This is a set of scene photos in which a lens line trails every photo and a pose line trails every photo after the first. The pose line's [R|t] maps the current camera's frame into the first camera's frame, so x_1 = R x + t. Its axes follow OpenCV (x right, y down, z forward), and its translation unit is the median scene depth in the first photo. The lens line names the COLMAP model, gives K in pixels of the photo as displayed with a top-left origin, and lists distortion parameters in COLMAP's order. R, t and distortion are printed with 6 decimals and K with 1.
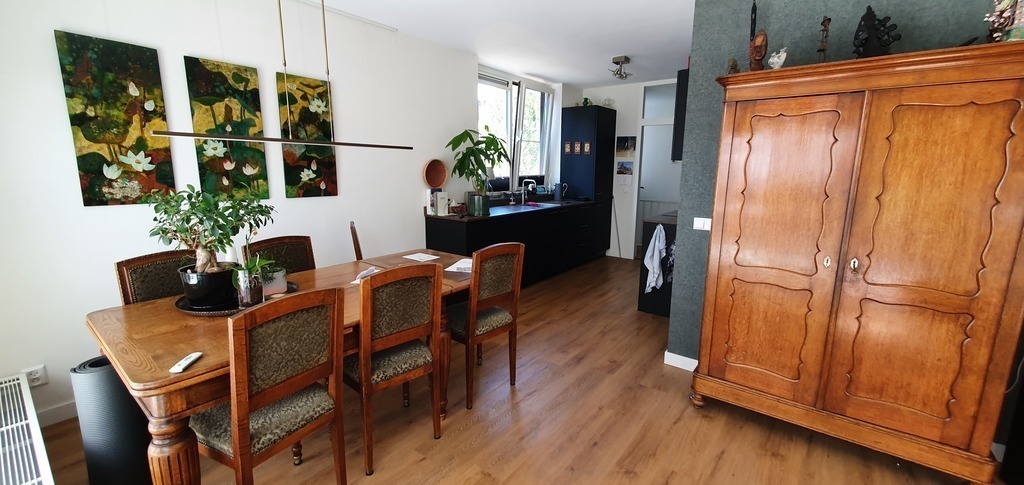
lens RADIAL K [[403.2, 0, 511.5], [0, 403.2, 241.7], [0, 0, 1]] dist [-0.000328, 0.000255]
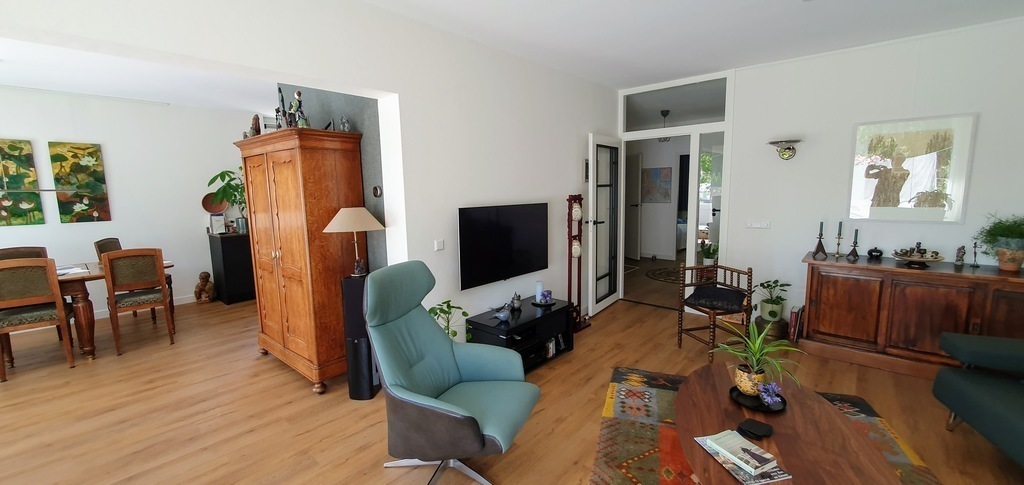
lens RADIAL K [[403.2, 0, 517.0], [0, 403.2, 242.1], [0, 0, 1]] dist [-0.000328, 0.000255]
pose [[0.998771, -0.013856, -0.047593, 1.176881], [0.011693, 0.998898, -0.045443, 0.048621], [0.048170, 0.044831, 0.997833, -0.398226]]
